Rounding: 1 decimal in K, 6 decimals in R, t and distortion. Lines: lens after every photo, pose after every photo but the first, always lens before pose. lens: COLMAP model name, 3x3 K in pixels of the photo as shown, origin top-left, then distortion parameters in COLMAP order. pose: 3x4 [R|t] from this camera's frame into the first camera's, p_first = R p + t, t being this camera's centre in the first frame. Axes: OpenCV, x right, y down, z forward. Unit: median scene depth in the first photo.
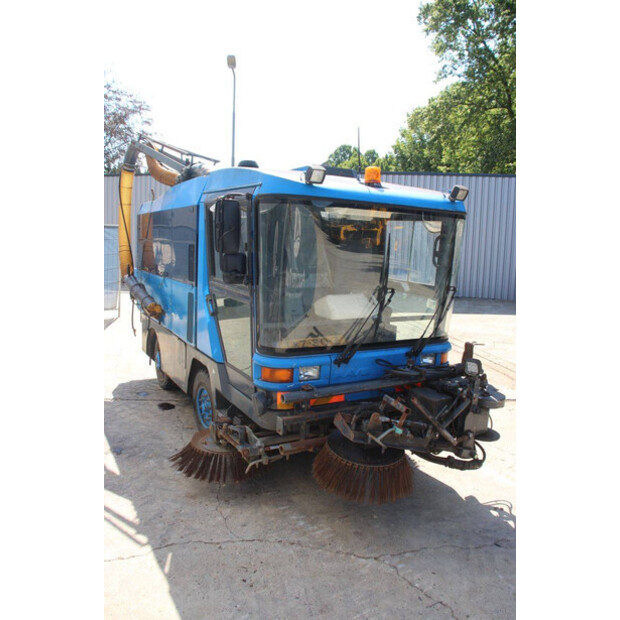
lens RADIAL K [[511.4, 0, 310.0], [0, 511.4, 310.0], [0, 0, 1]] dist [-0.170666, 0.157782]
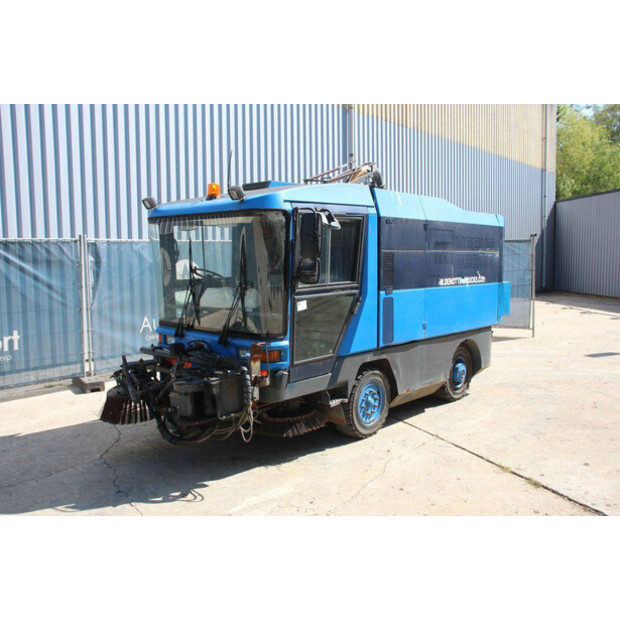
lens RADIAL K [[589.3, 0, 310.0], [0, 589.3, 310.0], [0, 0, 1]] dist [-0.071120, 0.008472]
pose [[0.290368, 0.051871, -0.955508, 1.623288], [-0.111015, 0.993613, 0.020204, -0.033465], [0.950454, 0.100209, 0.294272, 0.866736]]
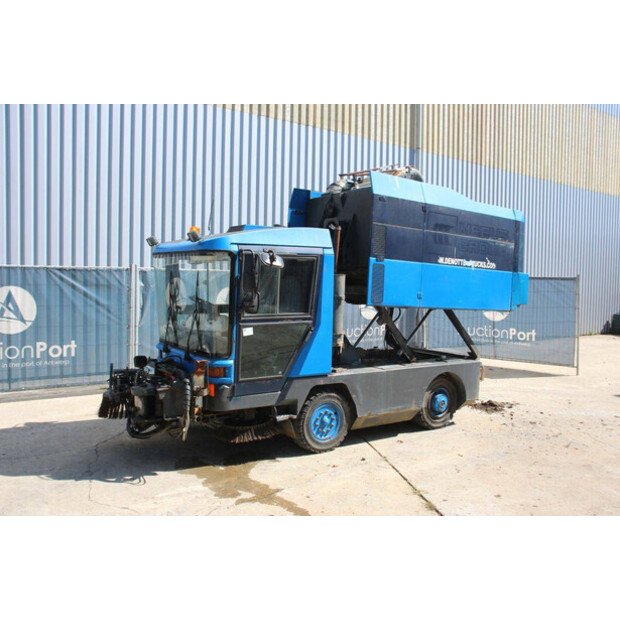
lens RADIAL K [[573.4, 0, 310.0], [0, 573.4, 310.0], [0, 0, 1]] dist [-0.075109, 0.009863]
pose [[0.066566, 0.017477, -0.997629, 1.885725], [-0.155118, 0.987871, 0.006956, -0.109805], [0.985651, 0.154287, 0.068470, 1.303086]]
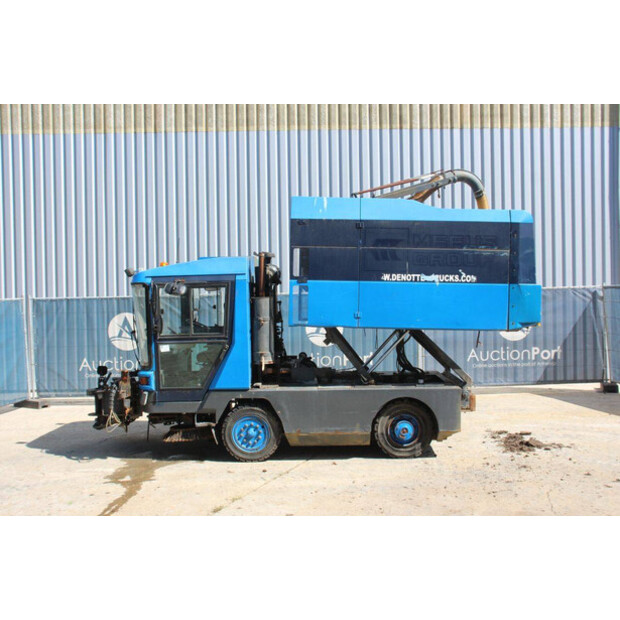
lens RADIAL K [[651.9, 0, 310.0], [0, 651.9, 310.0], [0, 0, 1]] dist [-0.022540, 0.009593]
pose [[-0.531825, -0.010028, -0.846795, 1.878461], [-0.118151, 0.991029, 0.062468, -0.331849], [0.838572, 0.133271, -0.528238, 2.778202]]
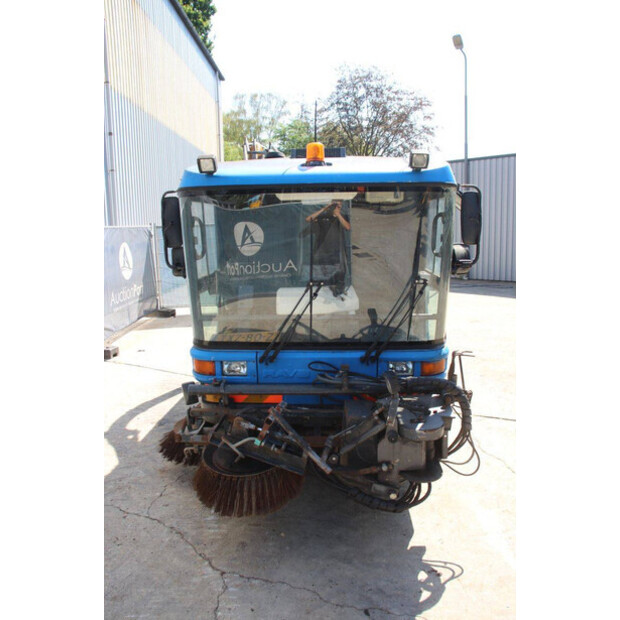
lens RADIAL K [[511.4, 0, 310.0], [0, 511.4, 310.0], [0, 0, 1]] dist [-0.170666, 0.157782]
pose [[0.832632, 0.033681, -0.552801, 0.636310], [-0.026285, 0.999427, 0.021303, -0.010981], [0.553203, -0.003207, 0.833041, 0.270679]]
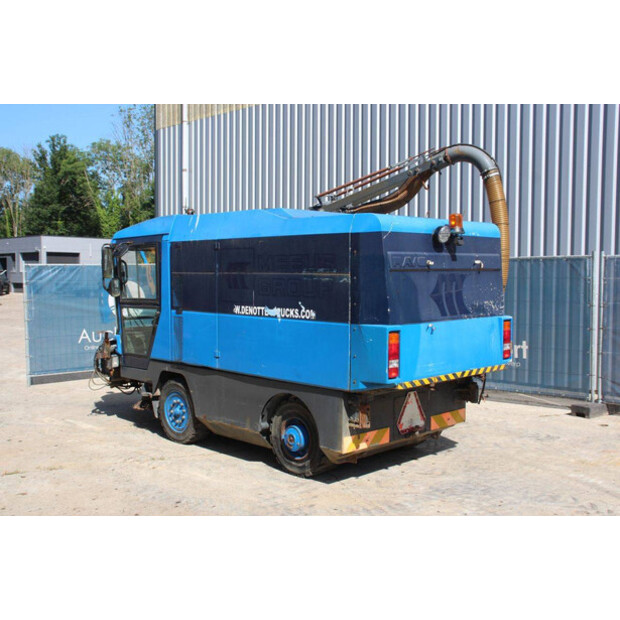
lens RADIAL K [[697.1, 0, 310.0], [0, 697.1, 310.0], [0, 0, 1]] dist [-0.003442, -0.005467]
pose [[-0.969633, -0.021731, -0.243597, 0.275116], [-0.065977, 0.982358, 0.174987, -0.456867], [0.235497, 0.185745, -0.953960, 3.552349]]
